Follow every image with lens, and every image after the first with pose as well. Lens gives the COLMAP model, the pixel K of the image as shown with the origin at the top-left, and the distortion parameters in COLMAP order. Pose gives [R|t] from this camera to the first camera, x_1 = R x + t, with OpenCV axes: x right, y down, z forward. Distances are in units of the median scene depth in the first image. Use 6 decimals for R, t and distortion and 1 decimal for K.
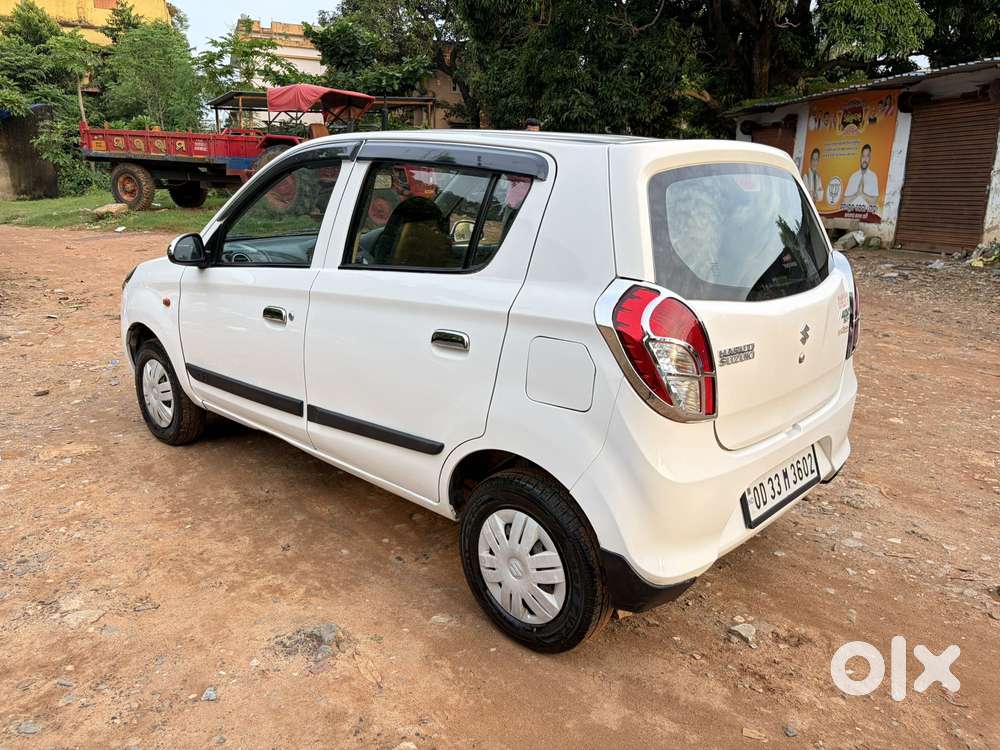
lens RADIAL K [[757.8, 0, 499.5], [0, 757.8, 376.7], [0, 0, 1]] dist [0.041206, -0.042337]
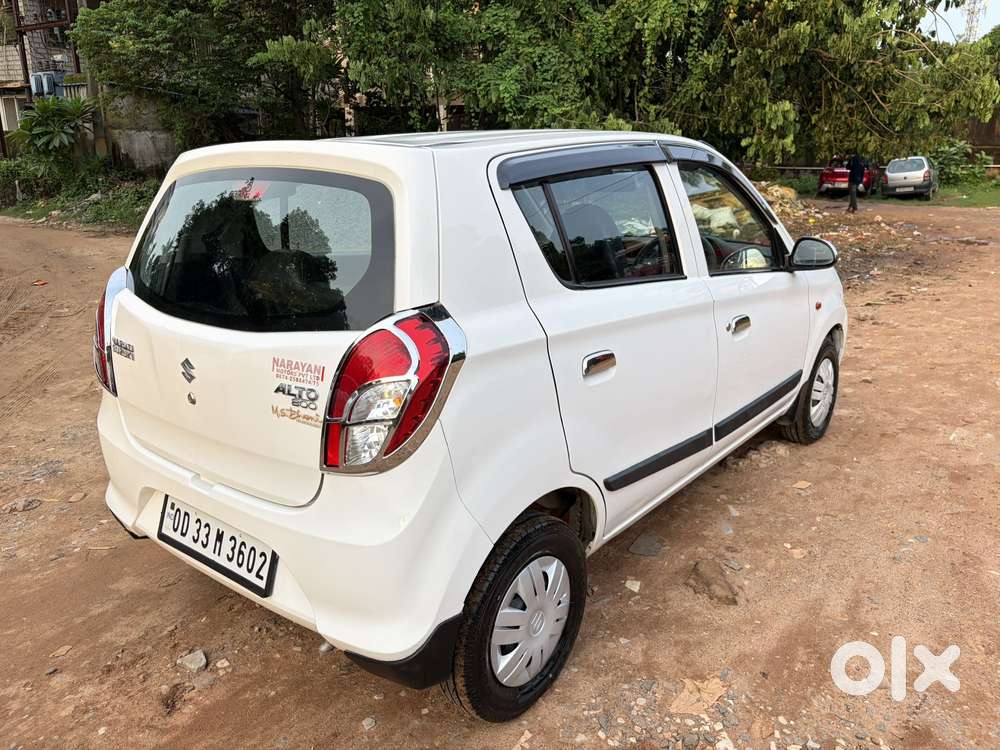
lens RADIAL K [[757.8, 0, 503.0], [0, 757.8, 374.9], [0, 0, 1]] dist [0.041206, -0.042337]
pose [[0.079421, 0.251189, -0.964674, 0.200081], [-0.247479, 0.942403, 0.225015, -0.052636], [0.965633, 0.220866, 0.137010, 0.196879]]
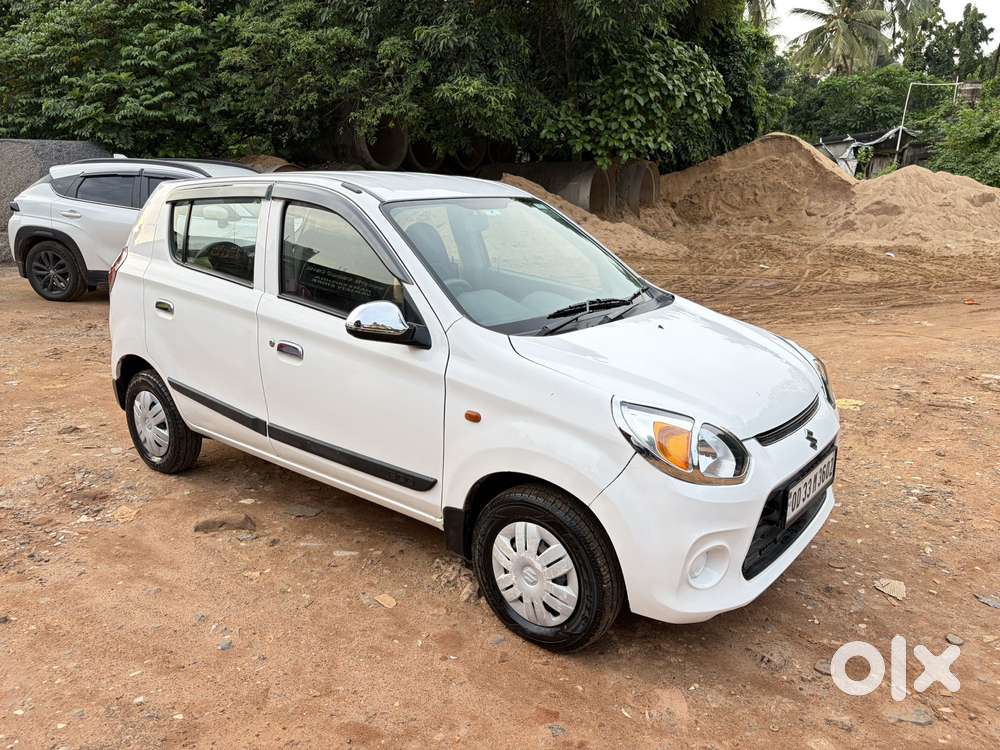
lens RADIAL K [[757.8, 0, 498.9], [0, 757.8, 374.2], [0, 0, 1]] dist [0.041206, -0.042337]
pose [[-0.995803, -0.010971, -0.090858, -0.025883], [-0.055070, 0.864769, 0.499141, -0.139792], [0.073095, 0.502049, -0.861744, 0.471125]]
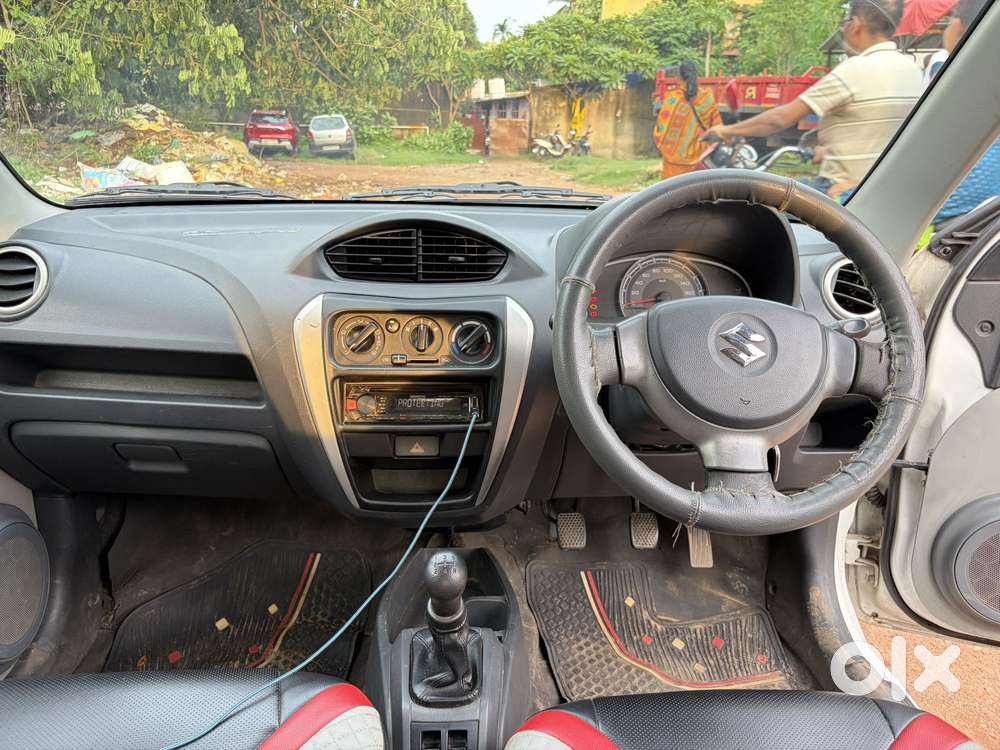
lens RADIAL K [[757.8, 0, 505.4], [0, 757.8, 383.6], [0, 0, 1]] dist [0.041206, -0.042337]
pose [[0.726410, 0.219306, -0.651332, -0.003894], [-0.188590, 0.974948, 0.117941, -0.043809], [0.660880, 0.037161, 0.749571, 0.219525]]
